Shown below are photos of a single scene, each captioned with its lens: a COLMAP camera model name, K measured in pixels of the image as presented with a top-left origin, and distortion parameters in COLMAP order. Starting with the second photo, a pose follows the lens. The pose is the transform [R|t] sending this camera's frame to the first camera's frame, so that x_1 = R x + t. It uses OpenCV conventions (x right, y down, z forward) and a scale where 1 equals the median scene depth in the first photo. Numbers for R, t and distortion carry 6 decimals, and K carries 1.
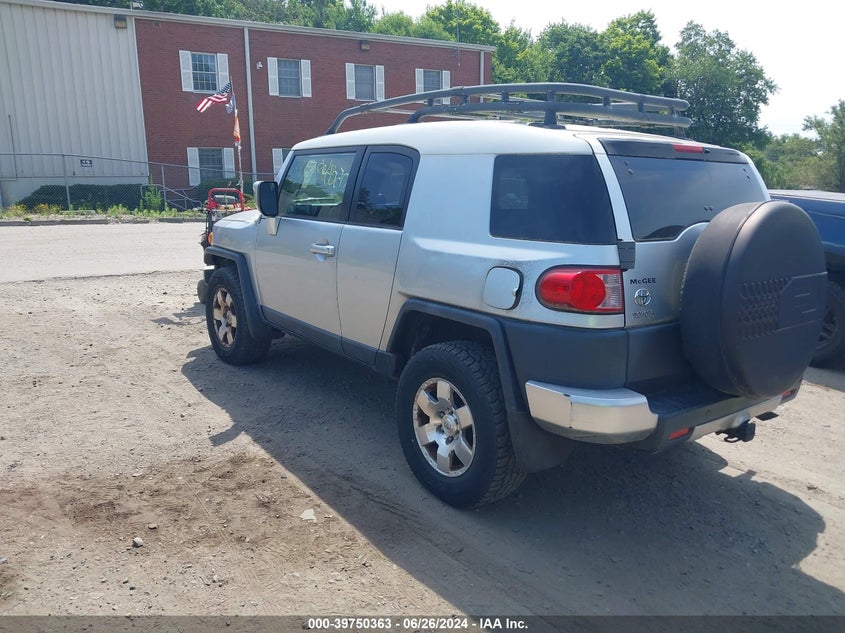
lens RADIAL K [[688.9, 0, 422.5], [0, 688.9, 316.5], [0, 0, 1]] dist [-0.008746, -0.002036]
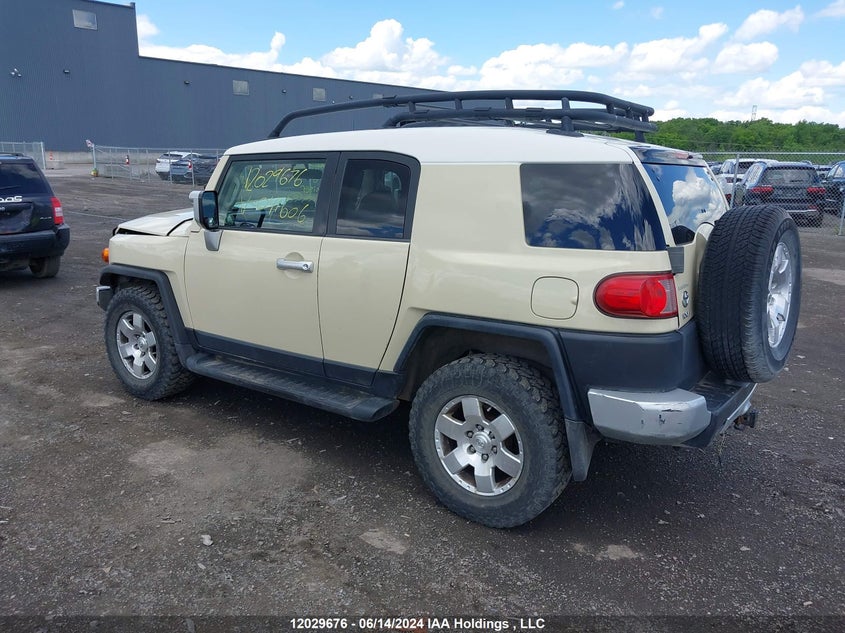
lens RADIAL K [[688.9, 0, 422.5], [0, 688.9, 316.5], [0, 0, 1]] dist [-0.008746, -0.002036]
pose [[0.952762, -0.082980, 0.292164, -0.323567], [0.078337, 0.996545, 0.027577, -0.053517], [-0.293443, -0.003387, 0.955971, 0.097700]]
